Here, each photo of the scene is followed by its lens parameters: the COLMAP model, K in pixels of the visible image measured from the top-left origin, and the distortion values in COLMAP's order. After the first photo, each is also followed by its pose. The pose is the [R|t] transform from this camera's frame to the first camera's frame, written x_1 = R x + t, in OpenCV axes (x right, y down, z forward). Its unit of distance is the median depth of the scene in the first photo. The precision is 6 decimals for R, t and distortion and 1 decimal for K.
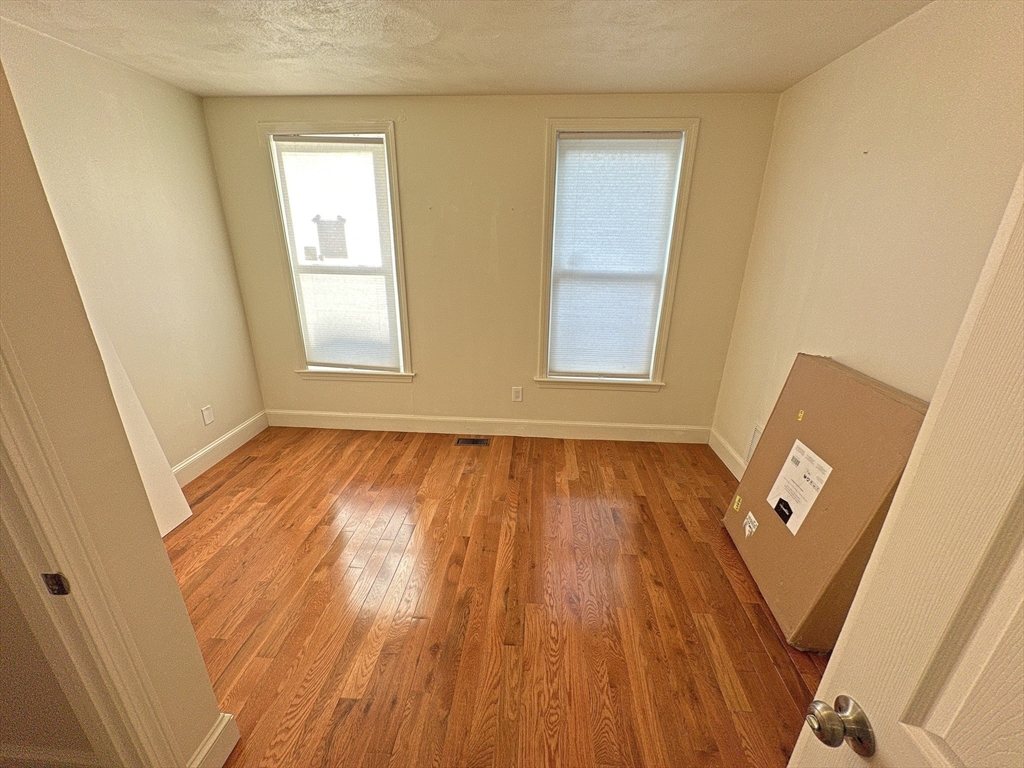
lens RADIAL K [[408.9, 0, 512.0], [0, 408.9, 384.0], [0, 0, 1]] dist [-0.001791, 0.000031]
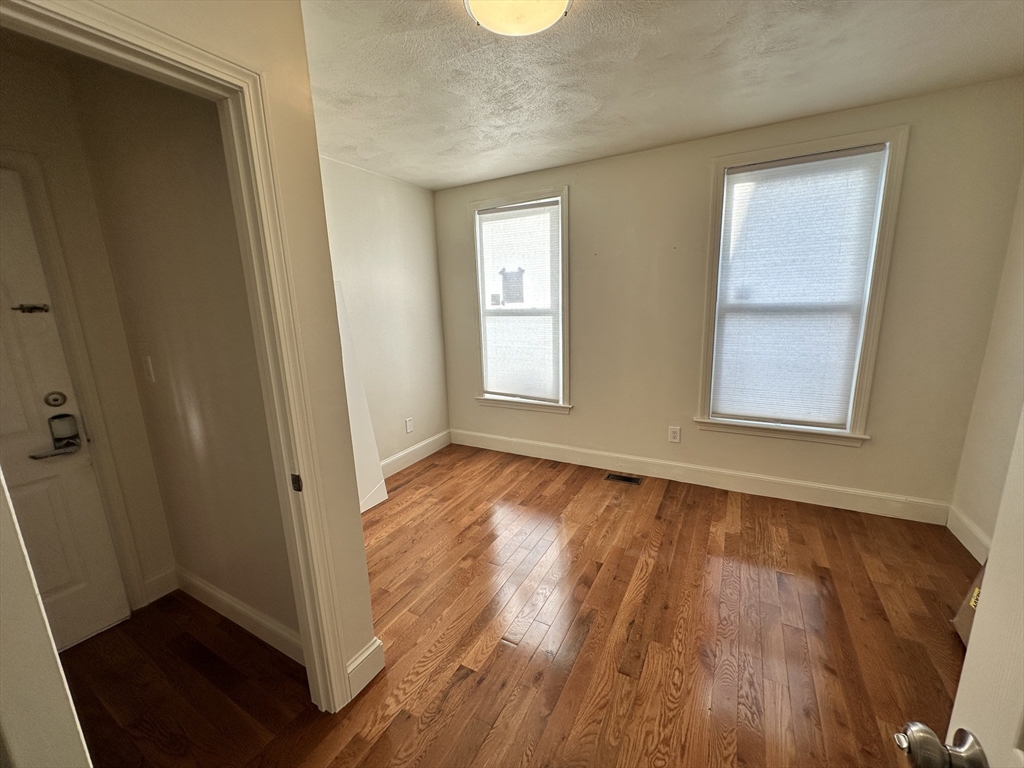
lens RADIAL K [[408.6, 0, 512.5], [0, 408.6, 383.8], [0, 0, 1]] dist [-0.001760, 0.000149]
pose [[0.906843, 0.043024, -0.419266, 0.080227], [-0.099827, 0.988396, -0.114493, 0.068517], [0.409475, 0.145681, 0.900615, -0.034648]]
